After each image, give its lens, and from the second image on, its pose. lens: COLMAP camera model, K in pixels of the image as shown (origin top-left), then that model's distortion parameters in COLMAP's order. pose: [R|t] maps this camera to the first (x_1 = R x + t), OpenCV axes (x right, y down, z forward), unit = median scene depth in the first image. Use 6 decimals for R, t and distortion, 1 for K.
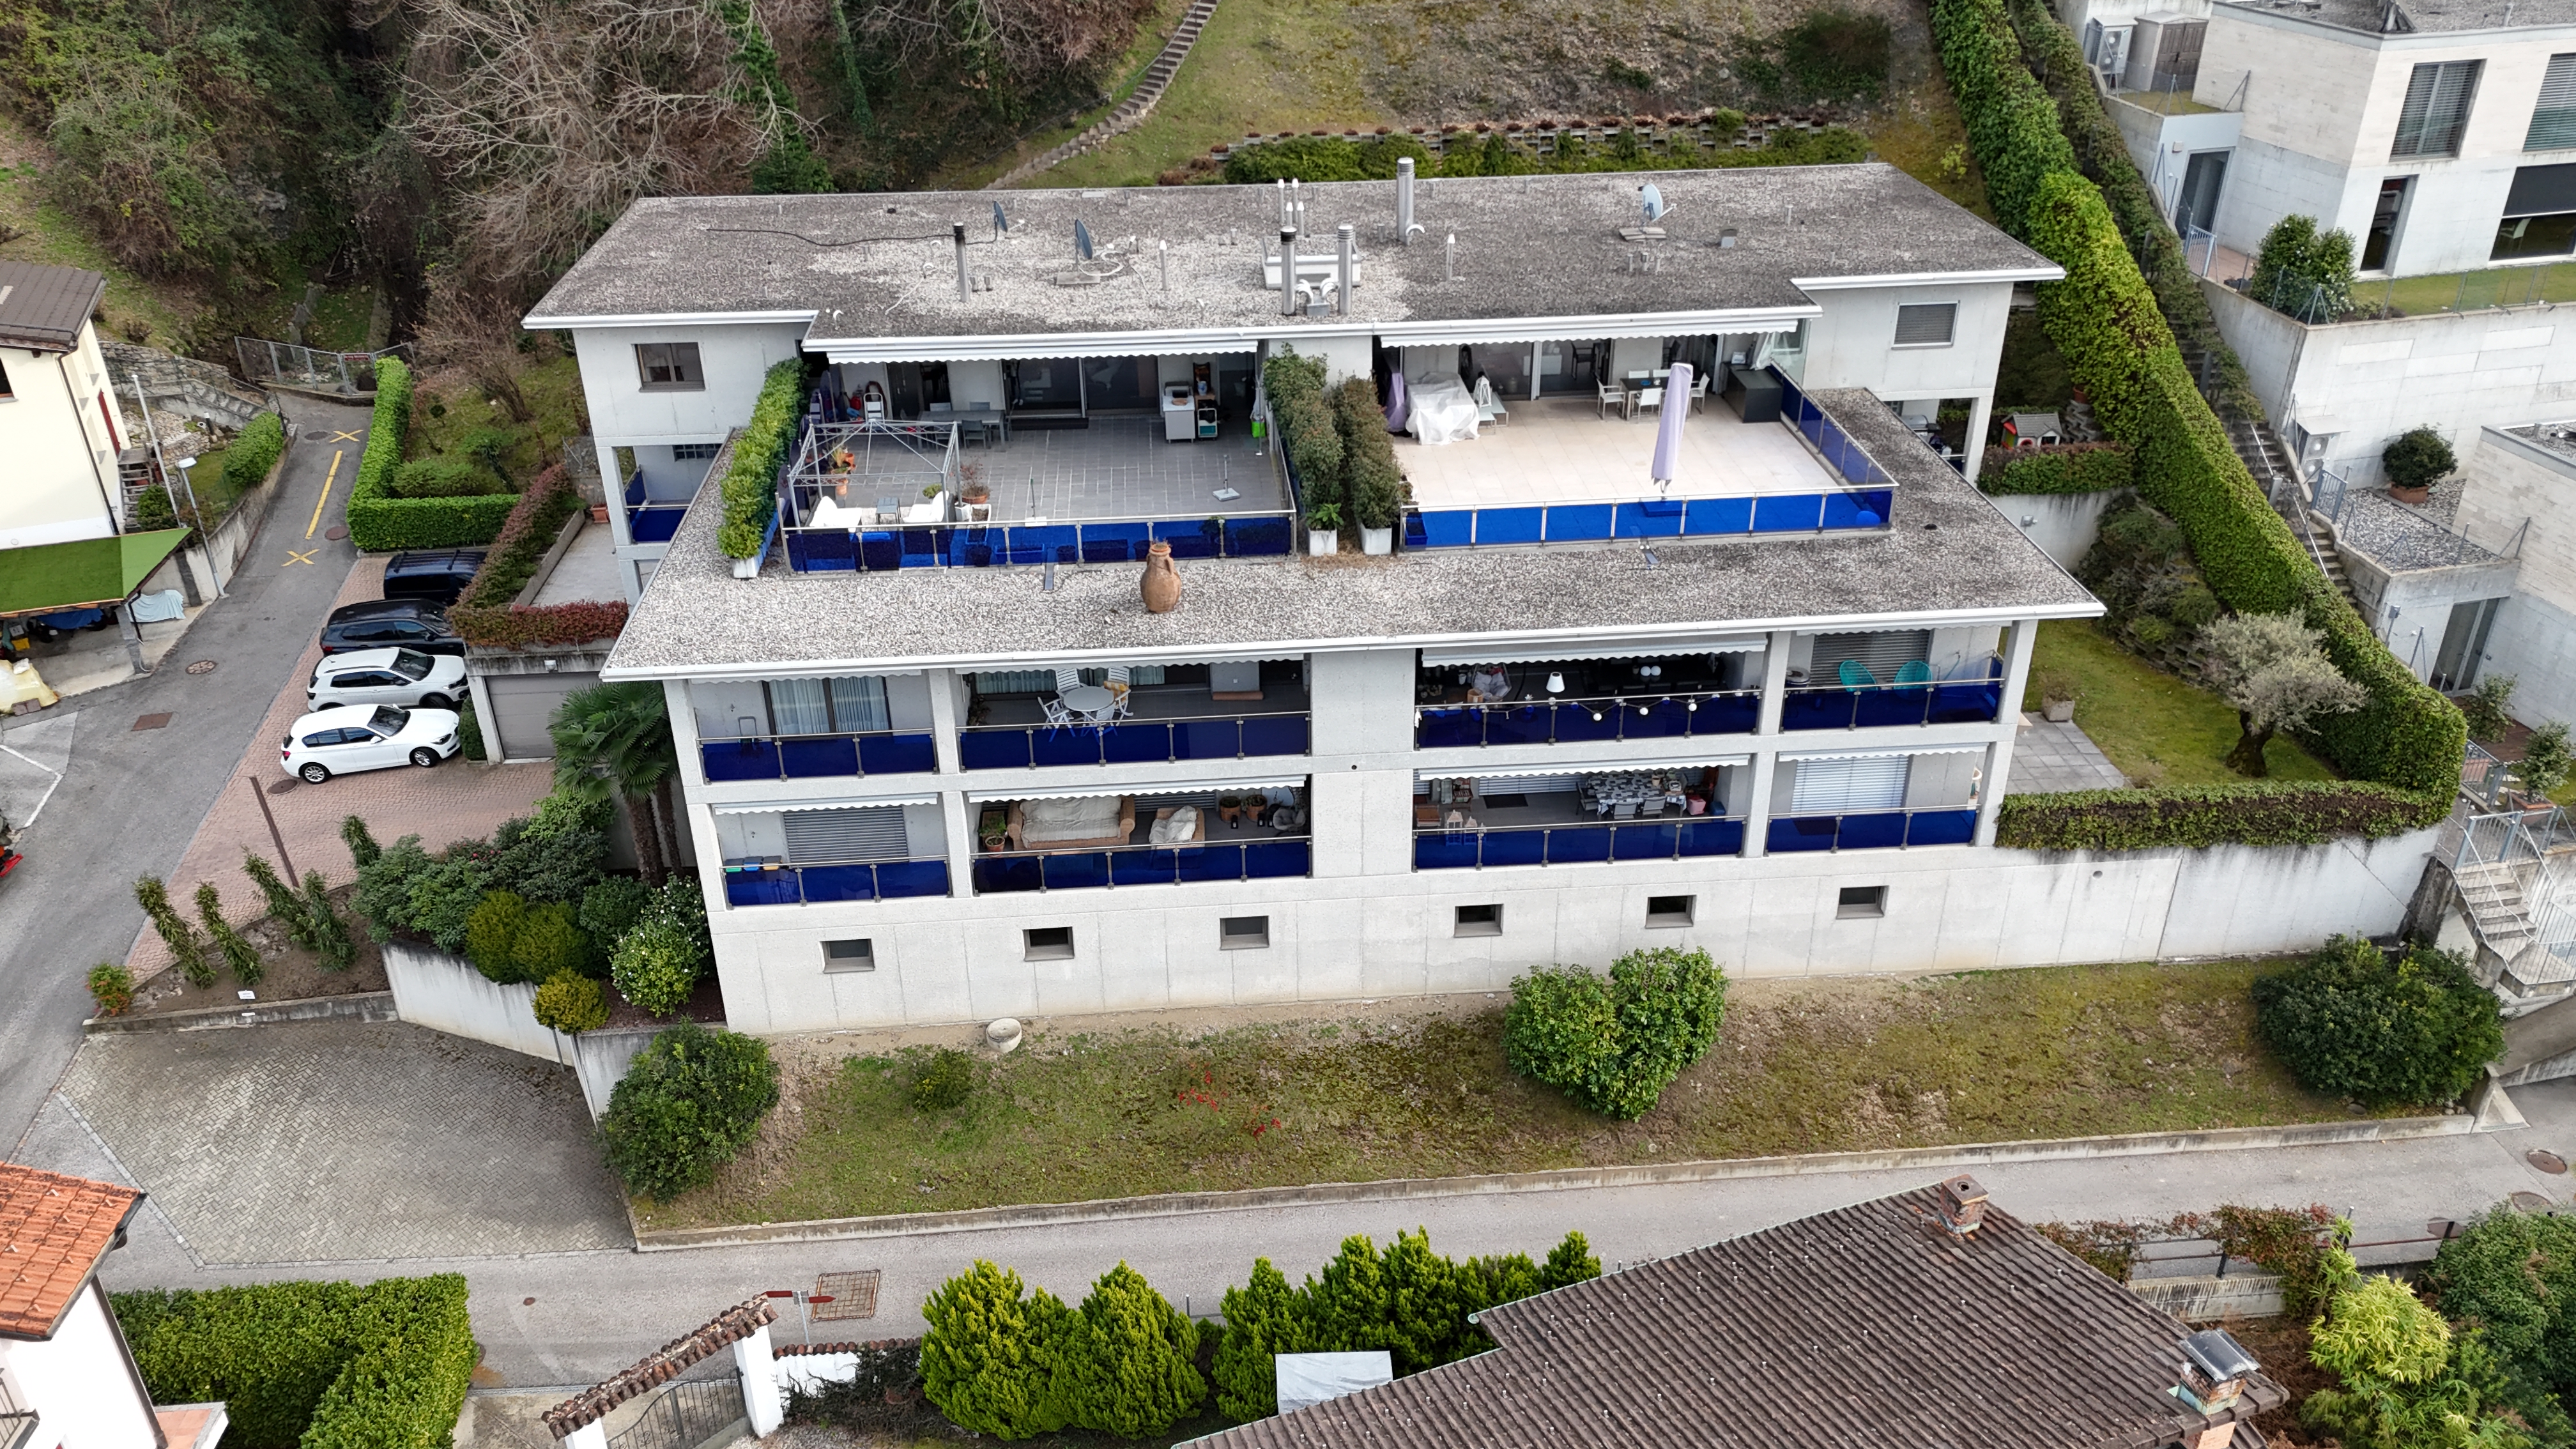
lens RADIAL K [[1965.3, 0, 1258.6], [0, 1965.3, 719.5], [0, 0, 1]] dist [0.038288, -0.001367]
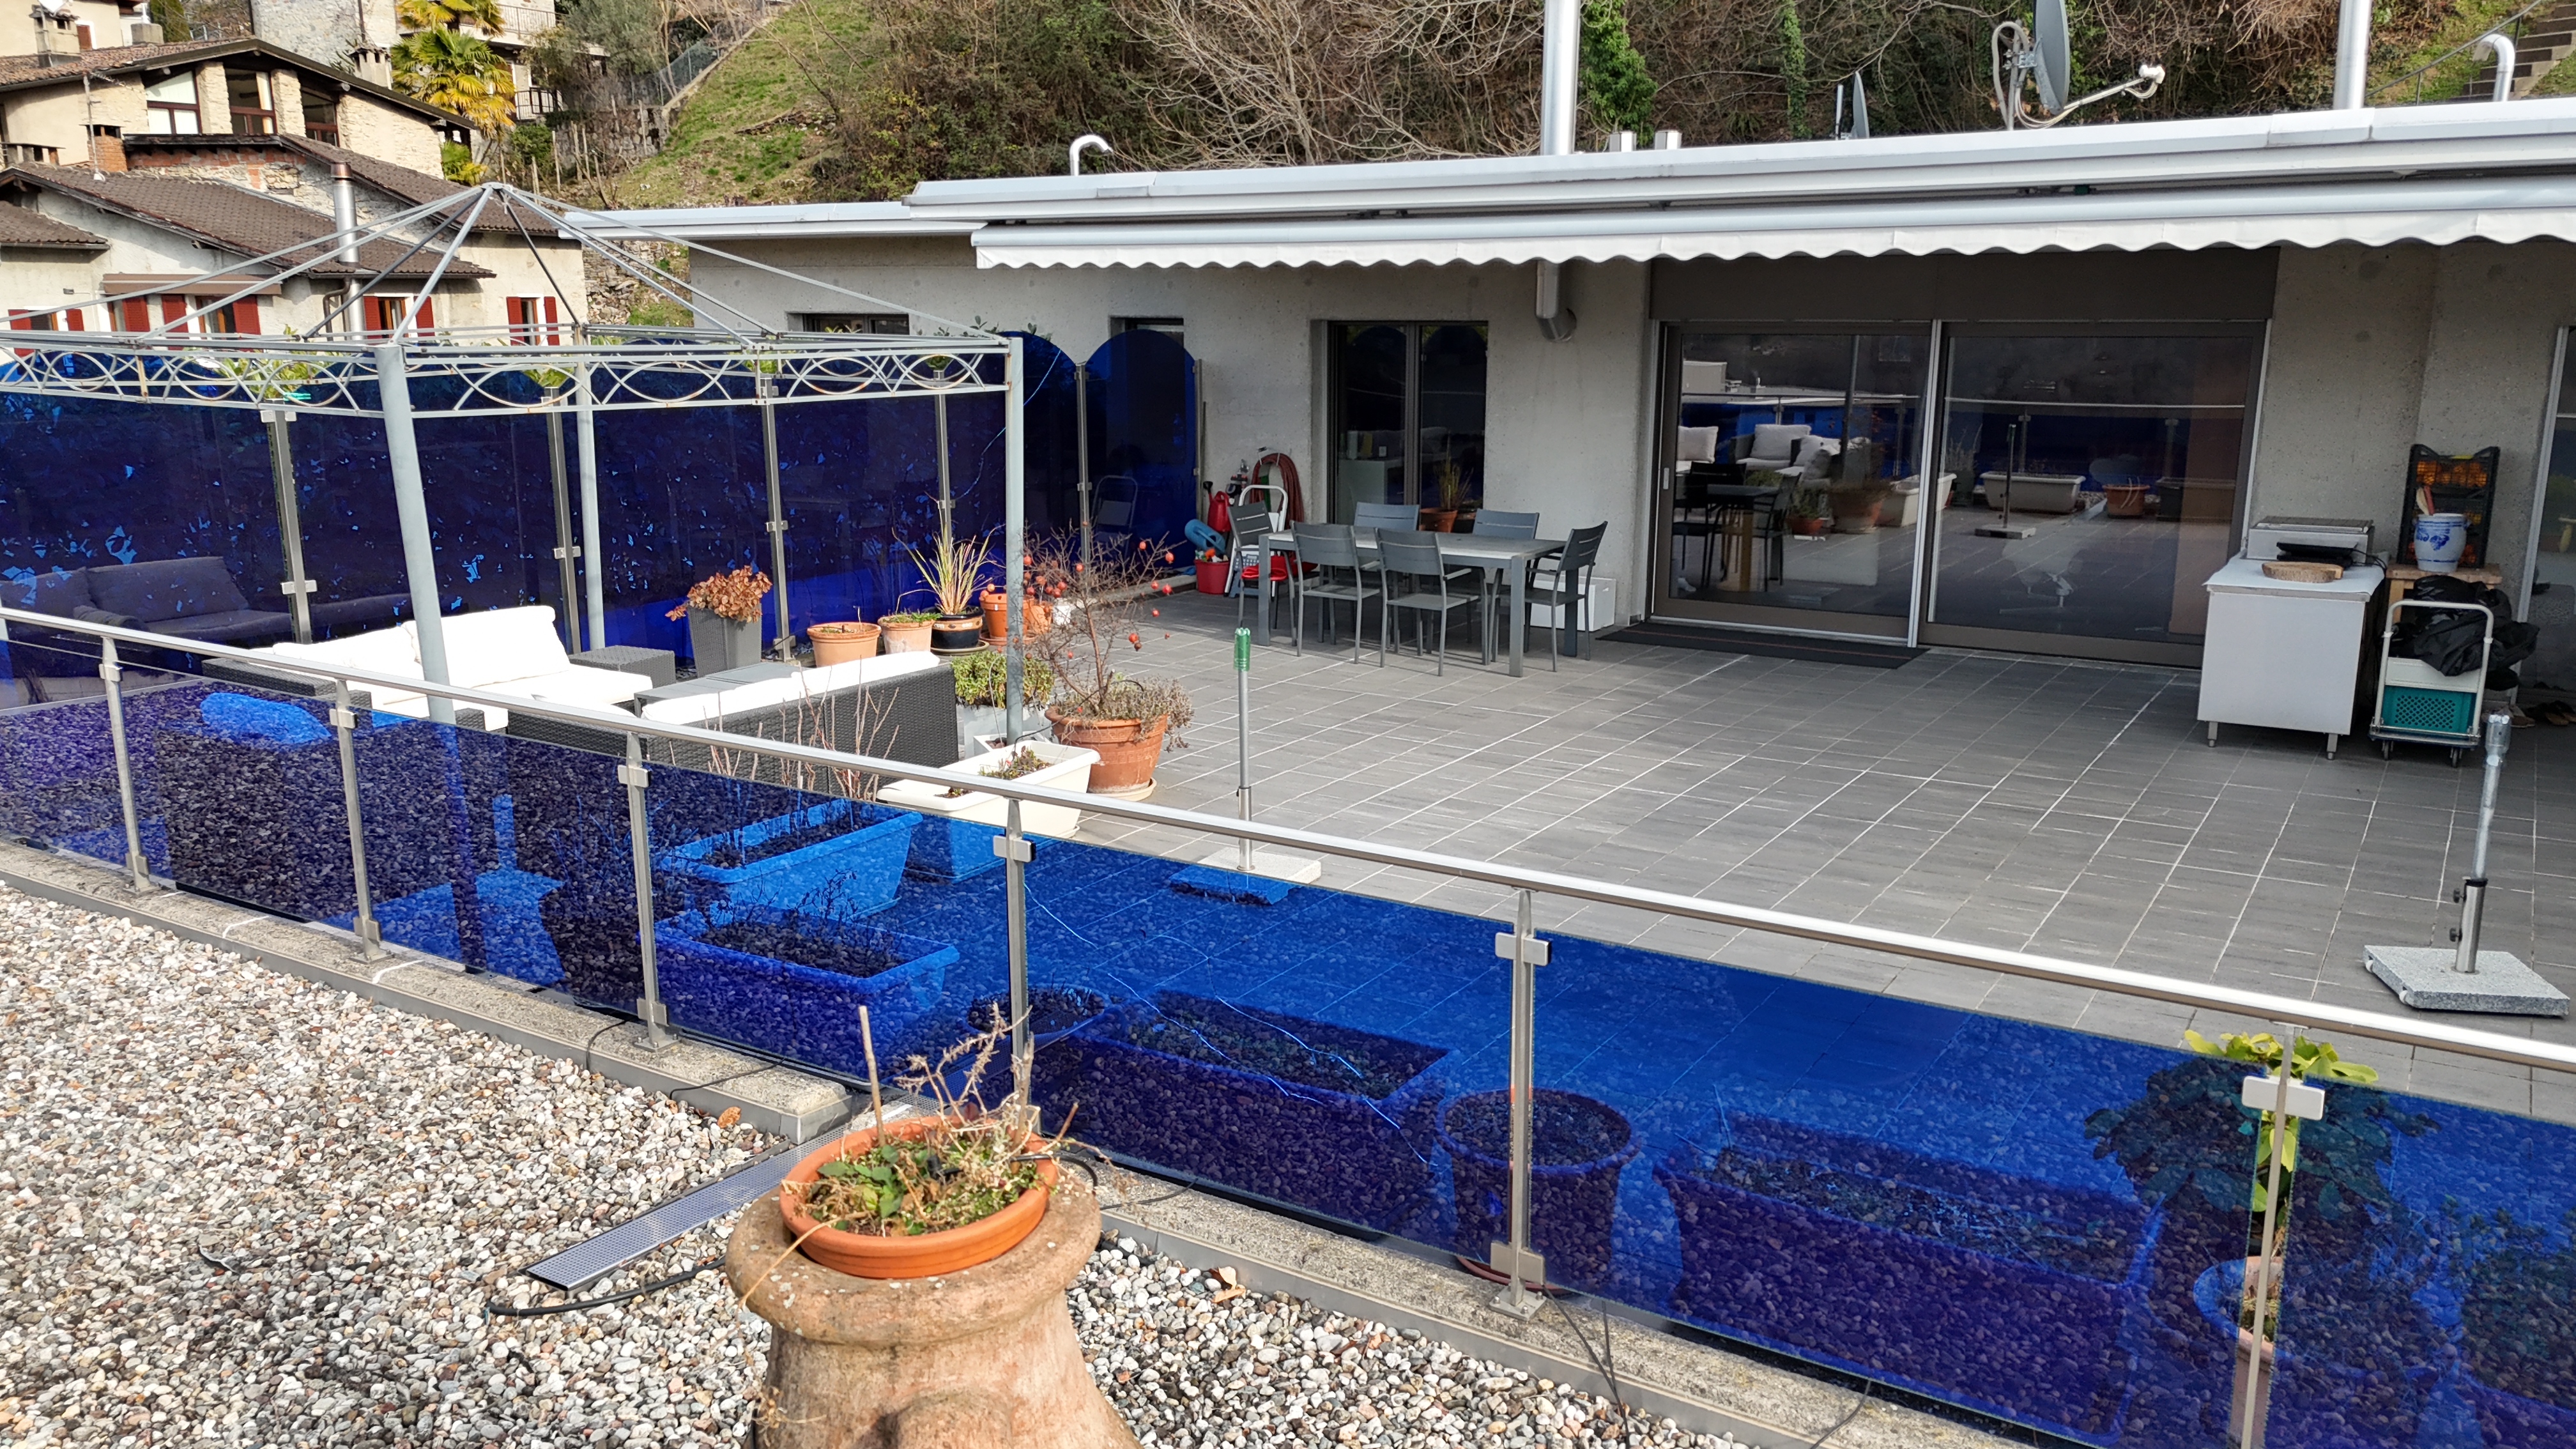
lens RADIAL K [[1873.0, 0, 1288.0], [0, 1873.0, 724.5], [0, 0, 1]] dist [0.008278, 0.004206]
pose [[0.815023, 0.138813, -0.562556, -0.012513], [-0.297467, 0.933410, -0.200644, -0.071252], [0.497243, 0.330872, 0.802043, 0.795904]]
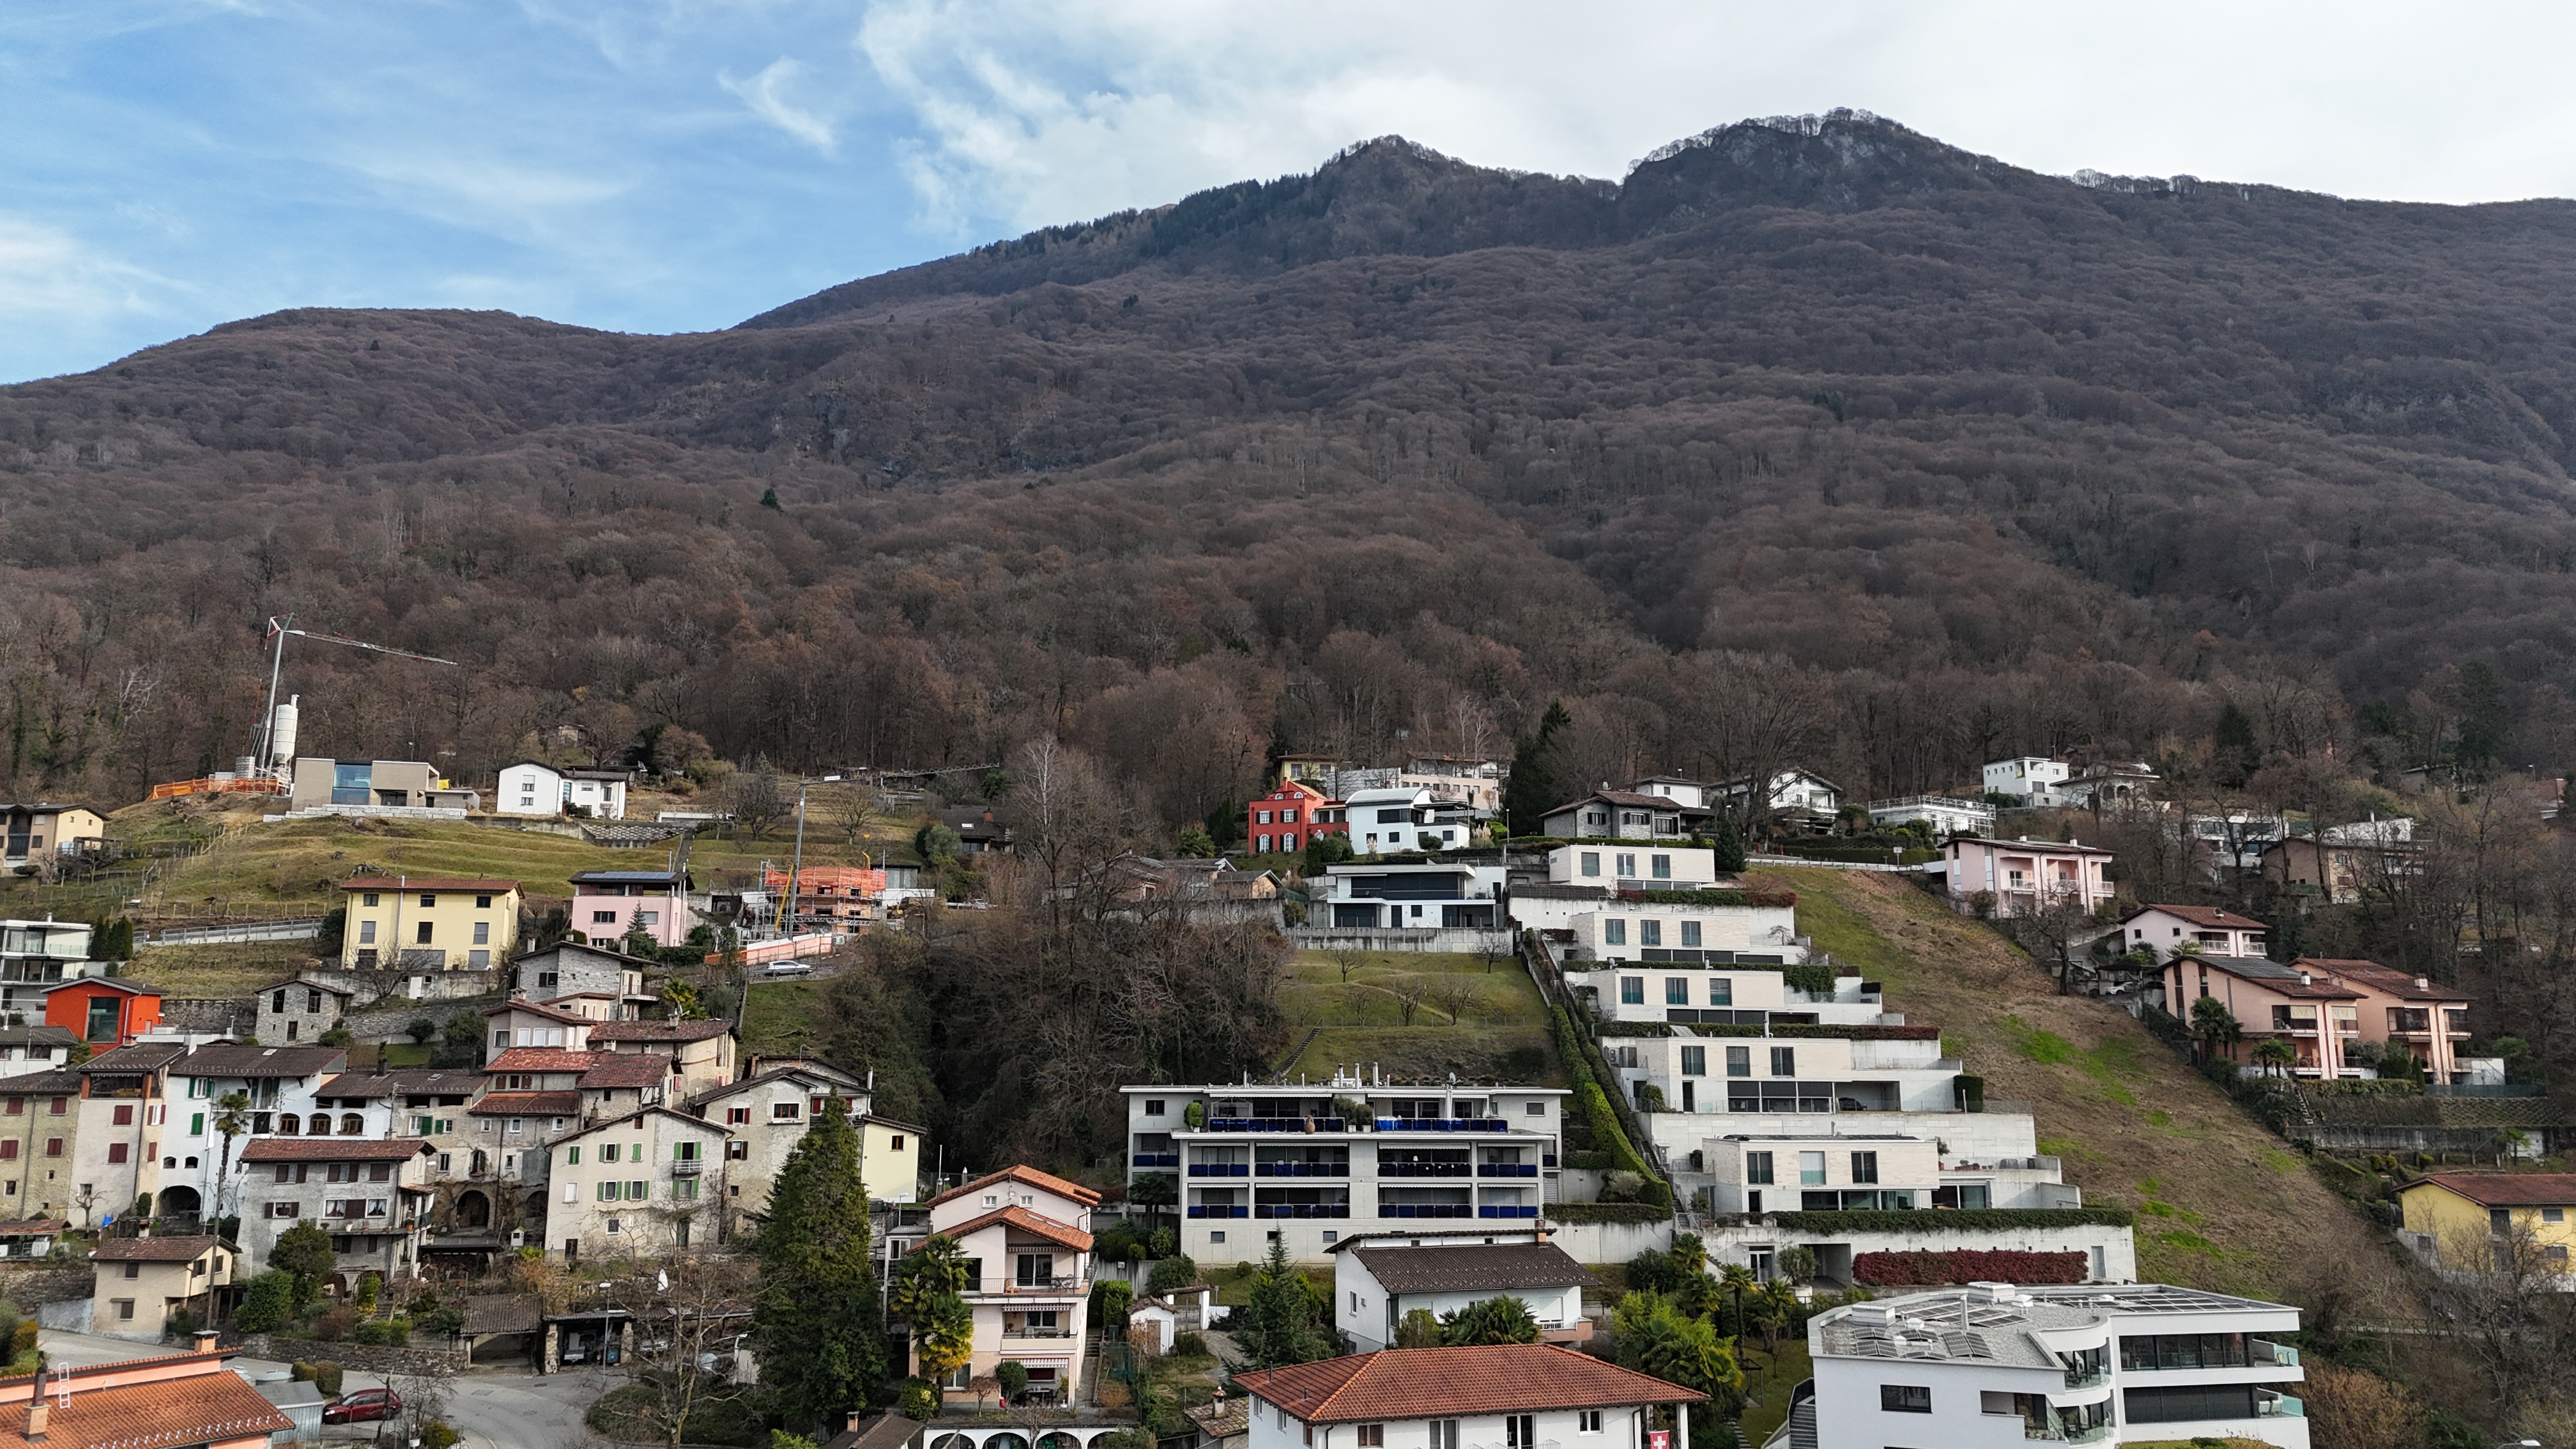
lens RADIAL K [[1873.0, 0, 1288.0], [0, 1873.0, 724.5], [0, 0, 1]] dist [0.008278, 0.004206]
pose [[0.999790, 0.020043, 0.004338, -0.115885], [-0.013380, 0.797867, -0.602685, 1.401317], [-0.015541, 0.602500, 0.797967, -2.216791]]
